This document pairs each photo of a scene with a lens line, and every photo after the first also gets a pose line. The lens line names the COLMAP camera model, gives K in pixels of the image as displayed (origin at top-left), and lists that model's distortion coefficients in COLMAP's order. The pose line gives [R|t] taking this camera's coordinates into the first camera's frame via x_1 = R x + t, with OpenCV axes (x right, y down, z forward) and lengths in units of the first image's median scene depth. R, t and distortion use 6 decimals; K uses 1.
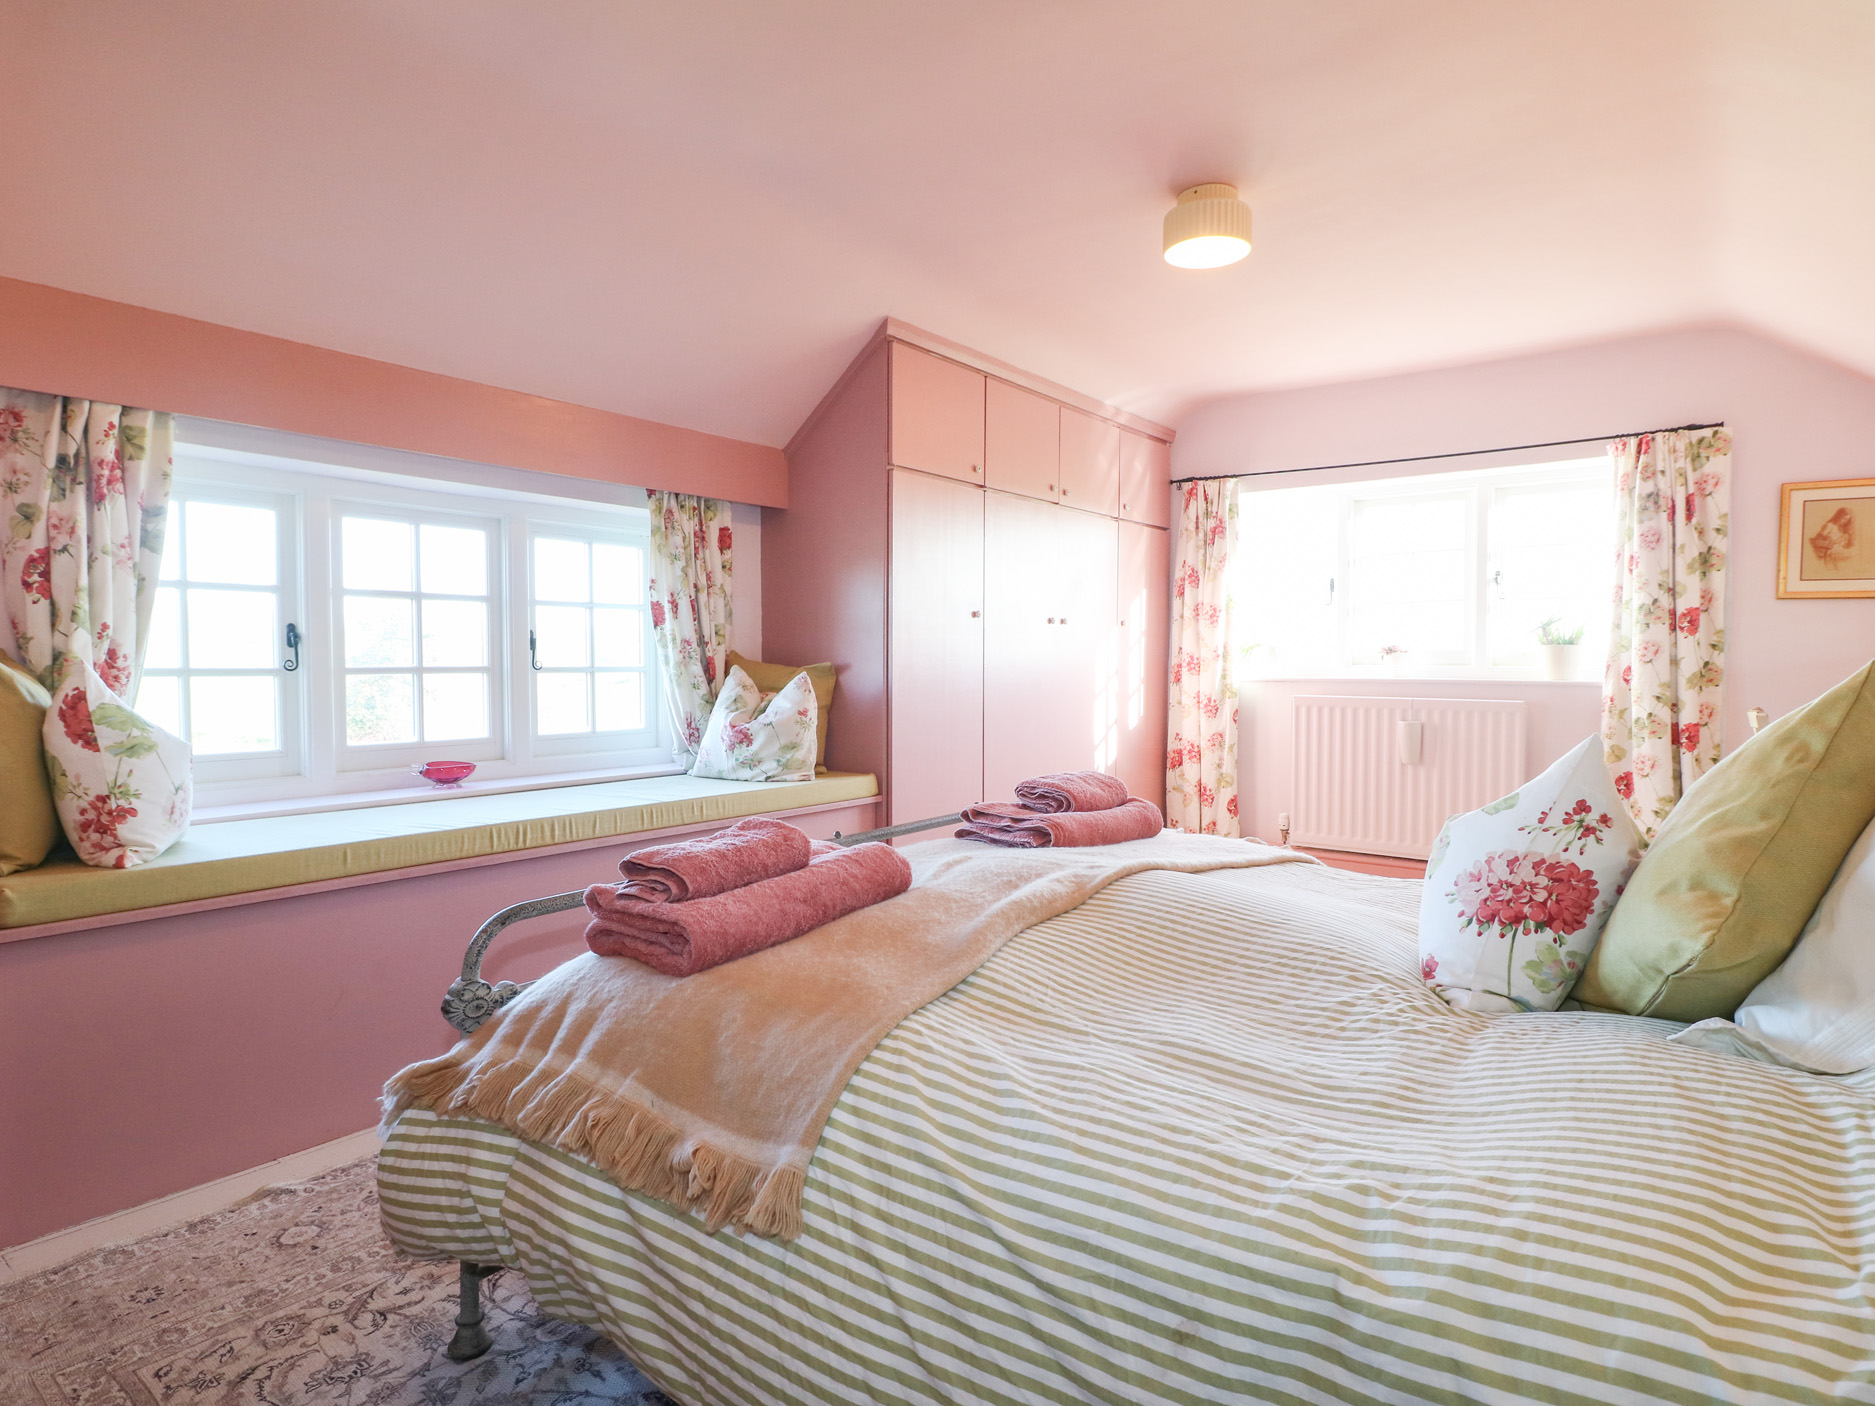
lens RADIAL K [[992.8, 0, 941.0], [0, 992.8, 697.1], [0, 0, 1]] dist [-0.002415, 0.000071]
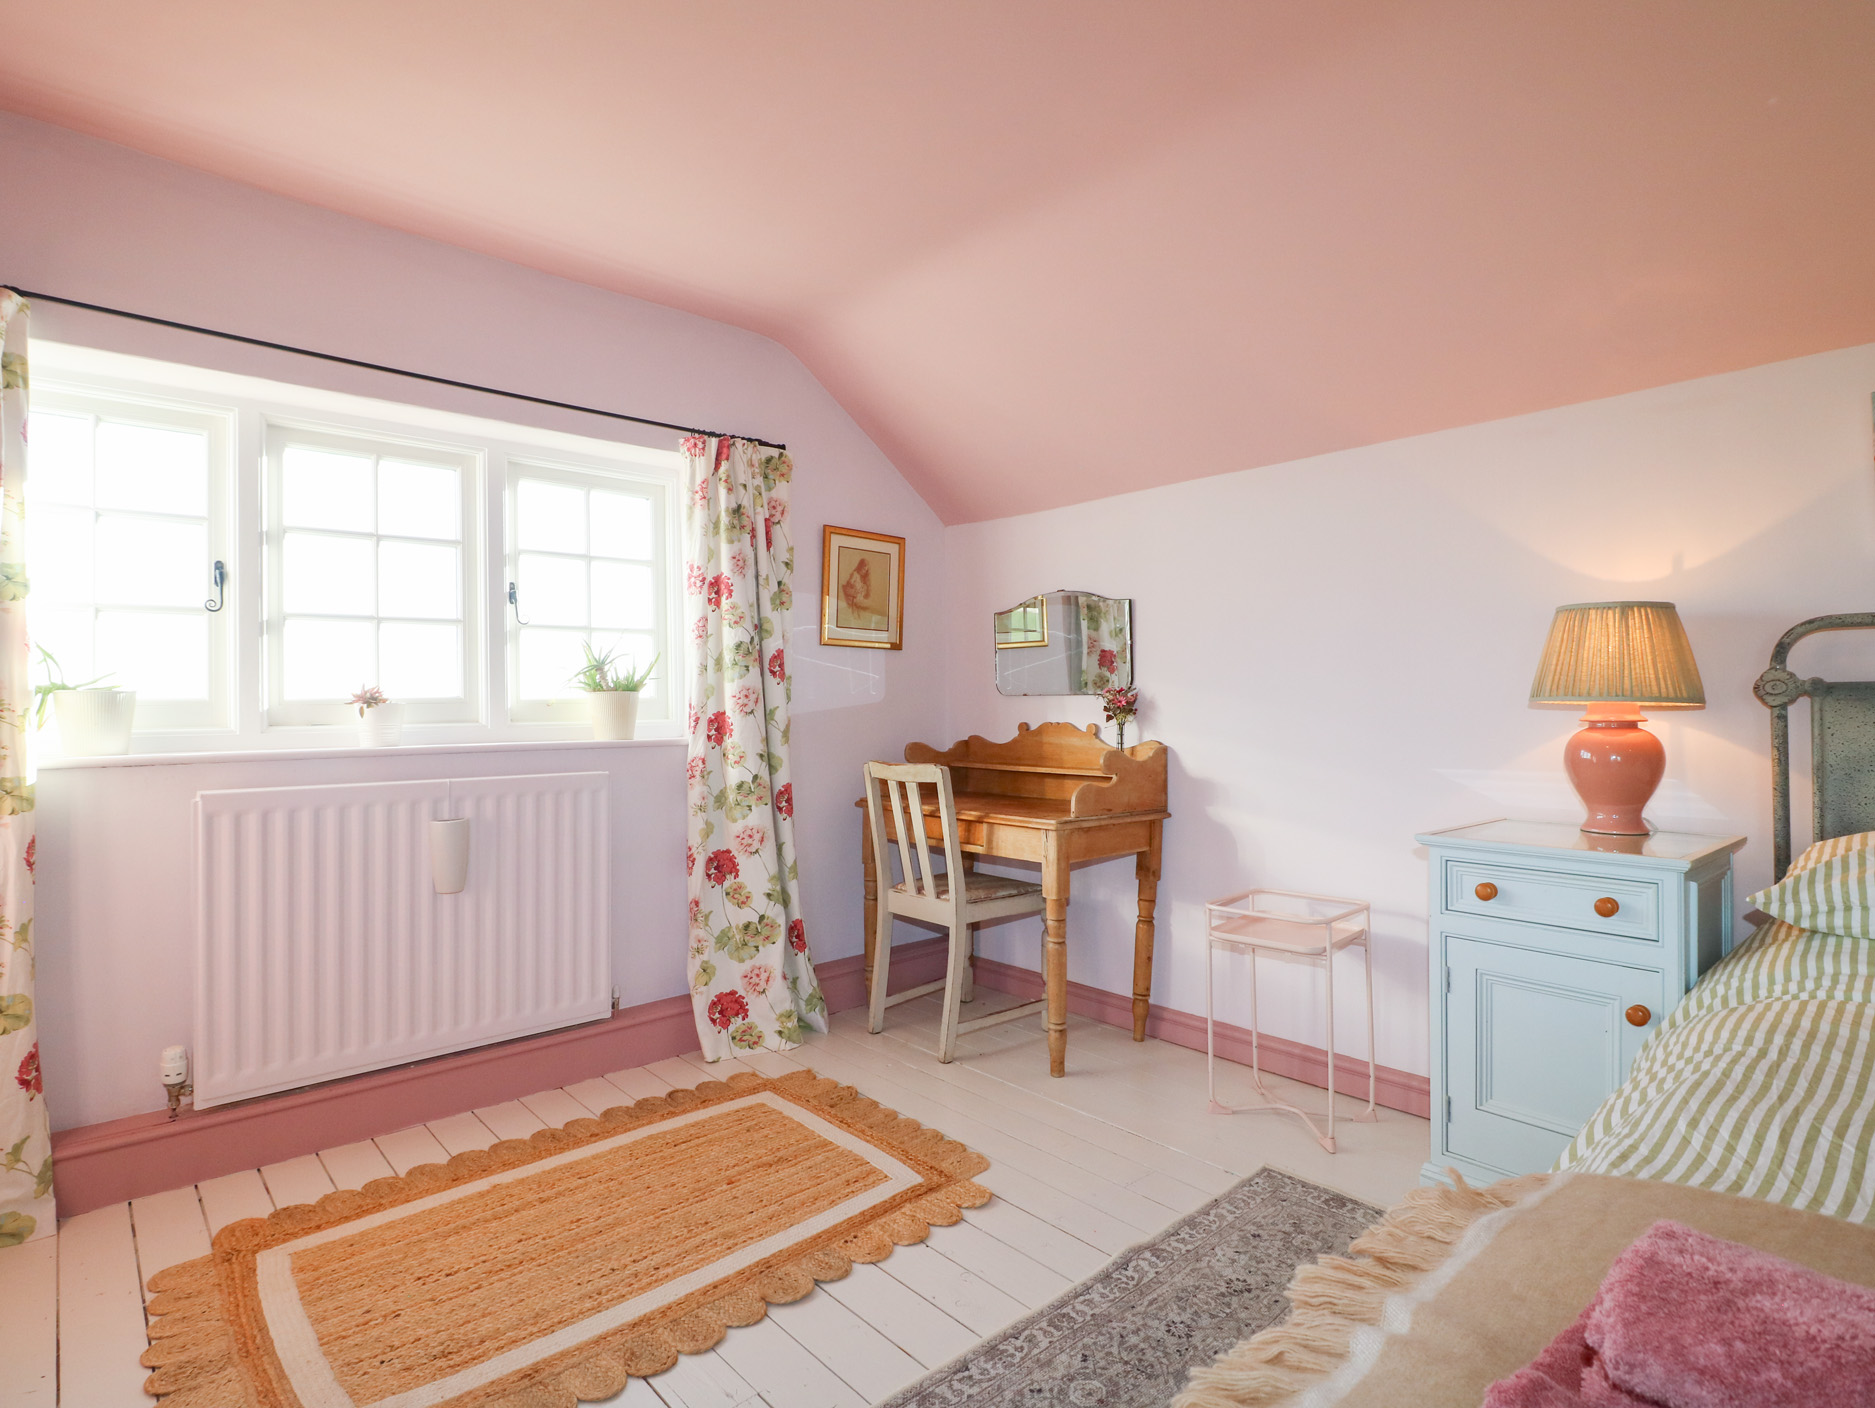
lens RADIAL K [[992.8, 0, 938.9], [0, 992.8, 694.3], [0, 0, 1]] dist [-0.002415, 0.000071]
pose [[0.171103, 0.011328, 0.985188, -0.067771], [0.053937, 0.998327, -0.020847, -0.025537], [-0.983776, 0.056705, 0.170206, 0.706949]]
